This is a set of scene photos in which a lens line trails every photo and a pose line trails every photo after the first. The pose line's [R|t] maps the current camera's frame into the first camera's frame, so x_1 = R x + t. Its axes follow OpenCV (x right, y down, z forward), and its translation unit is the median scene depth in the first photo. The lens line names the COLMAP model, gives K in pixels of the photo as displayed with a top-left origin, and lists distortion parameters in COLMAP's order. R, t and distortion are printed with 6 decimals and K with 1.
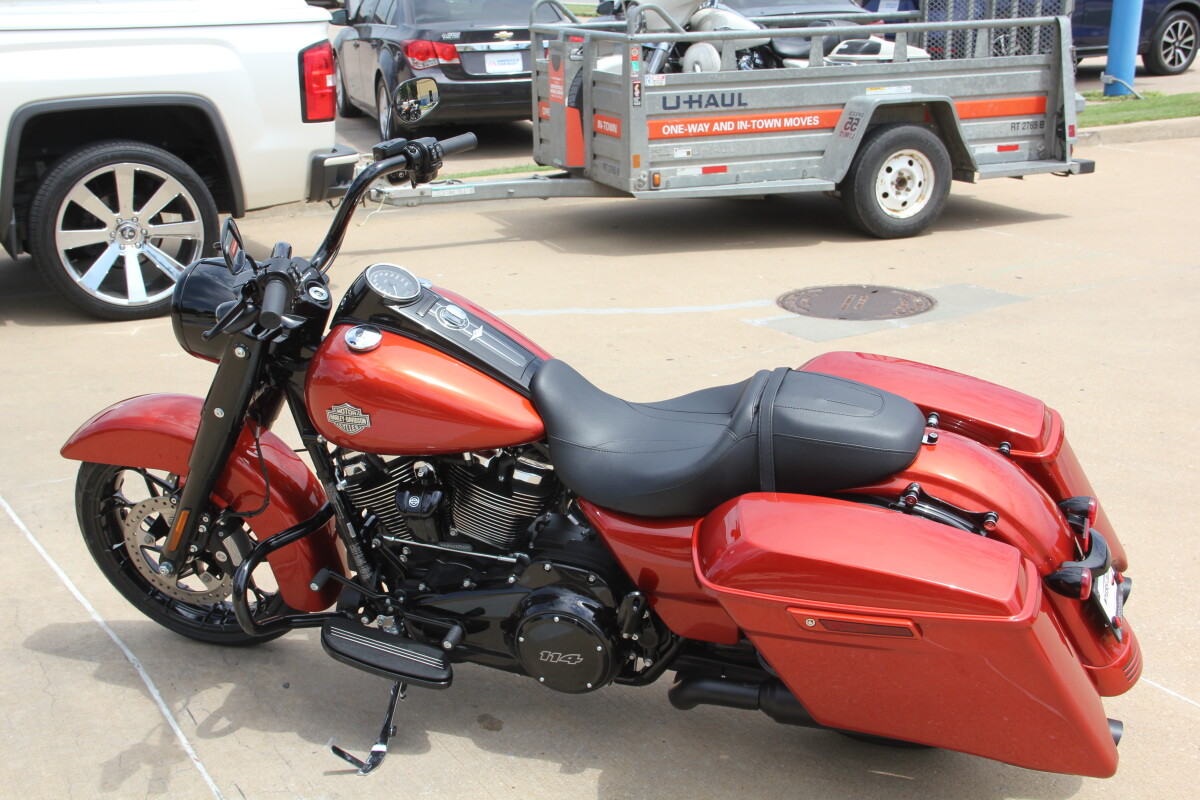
lens RADIAL K [[1527.1, 0, 600.0], [0, 1527.1, 400.0], [0, 0, 1]] dist [0.010284, 0.363797]
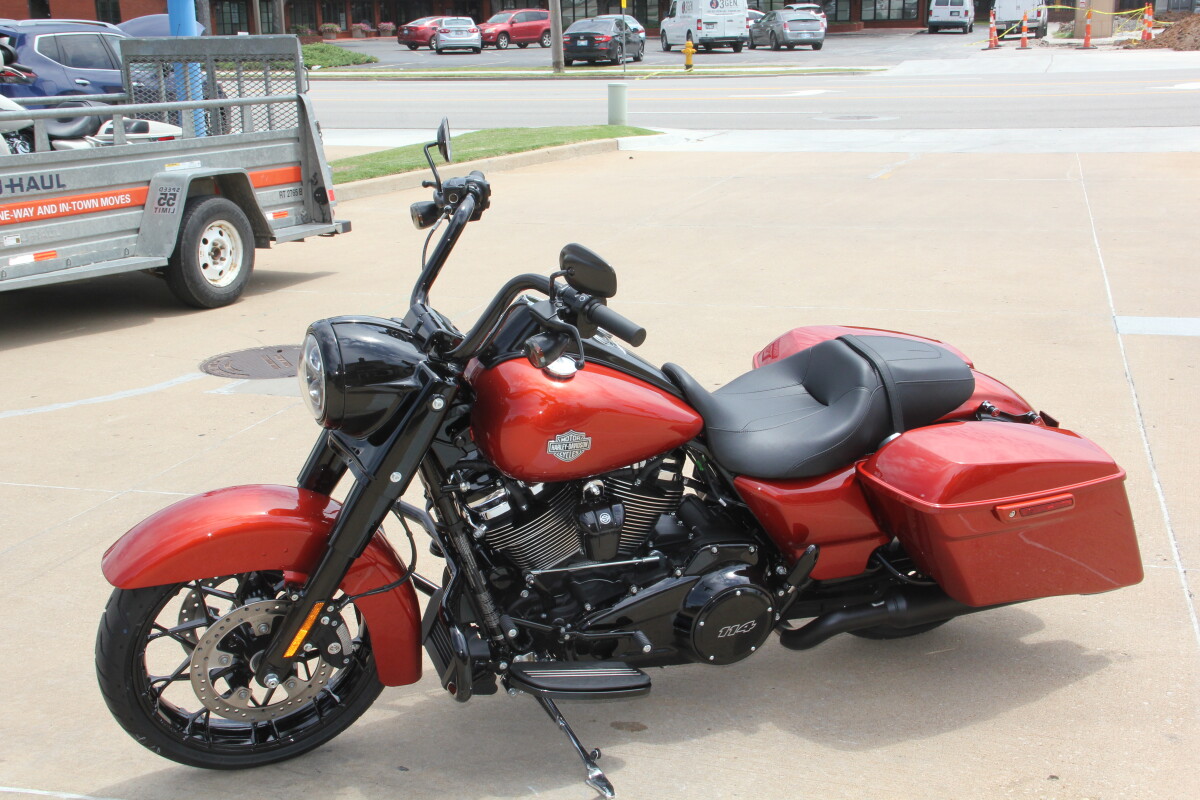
lens RADIAL K [[1478.7, 0, 600.0], [0, 1478.7, 400.0], [0, 0, 1]] dist [0.001873, 0.280109]
pose [[0.741455, -0.159853, 0.651683, -0.281863], [0.197017, 0.980265, 0.016295, -0.010393], [-0.641427, 0.116311, 0.758316, 0.090411]]
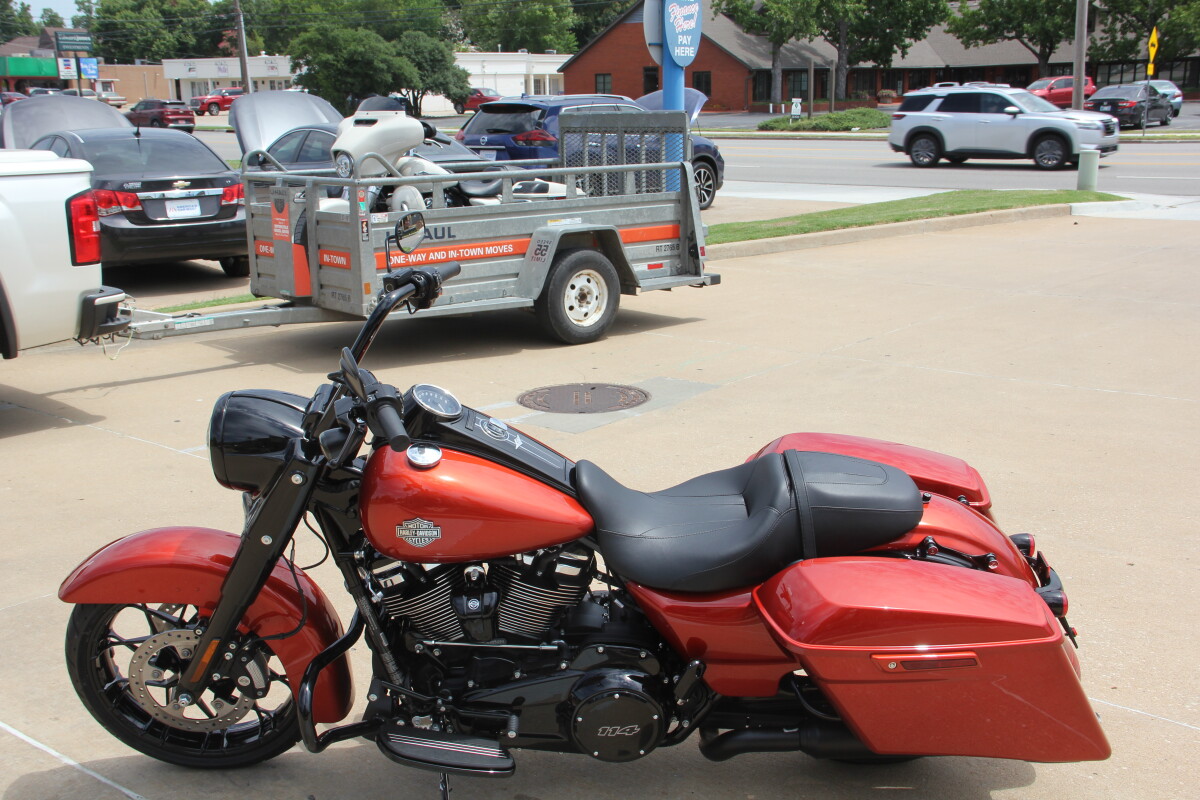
lens RADIAL K [[1299.6, 0, 600.0], [0, 1299.6, 400.0], [0, 0, 1]] dist [-0.090080, 0.347670]
pose [[0.947118, -0.069299, 0.313313, -0.116132], [0.090204, 0.994528, -0.052708, -0.007332], [-0.307946, 0.078183, 0.948186, 0.038746]]
